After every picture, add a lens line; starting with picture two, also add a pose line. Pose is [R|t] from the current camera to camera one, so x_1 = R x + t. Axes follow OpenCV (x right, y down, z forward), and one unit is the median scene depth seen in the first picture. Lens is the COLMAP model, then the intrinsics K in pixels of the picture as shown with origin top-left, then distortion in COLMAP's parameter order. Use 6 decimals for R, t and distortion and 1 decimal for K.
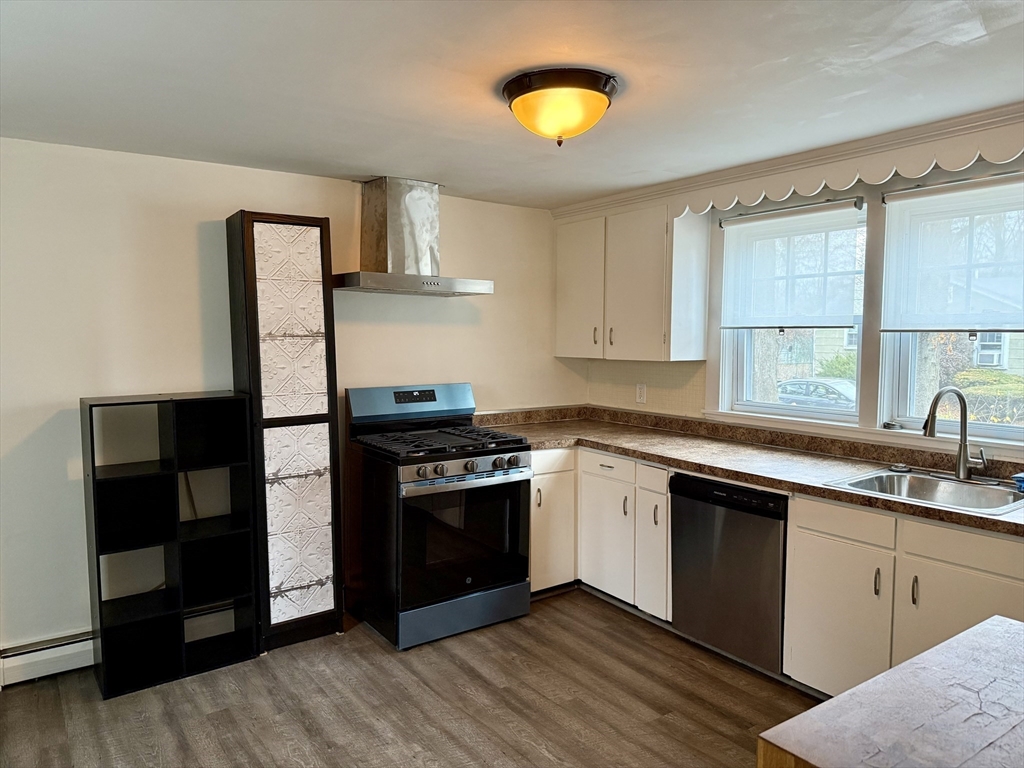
lens RADIAL K [[717.6, 0, 517.2], [0, 717.6, 384.5], [0, 0, 1]] dist [0.035038, -0.014821]
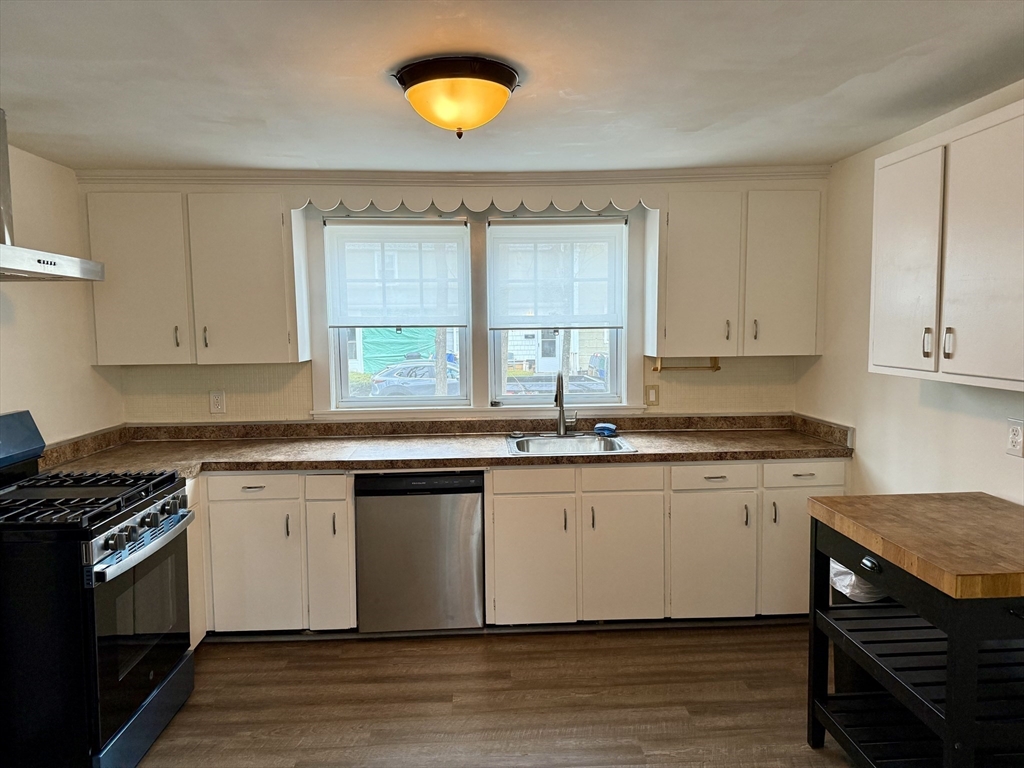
lens RADIAL K [[717.6, 0, 518.2], [0, 717.6, 382.3], [0, 0, 1]] dist [0.035038, -0.014821]
pose [[0.515583, -0.076602, 0.853409, -0.472209], [0.070668, 0.996404, 0.046744, -0.032361], [-0.853921, 0.036208, 0.519142, 0.281273]]
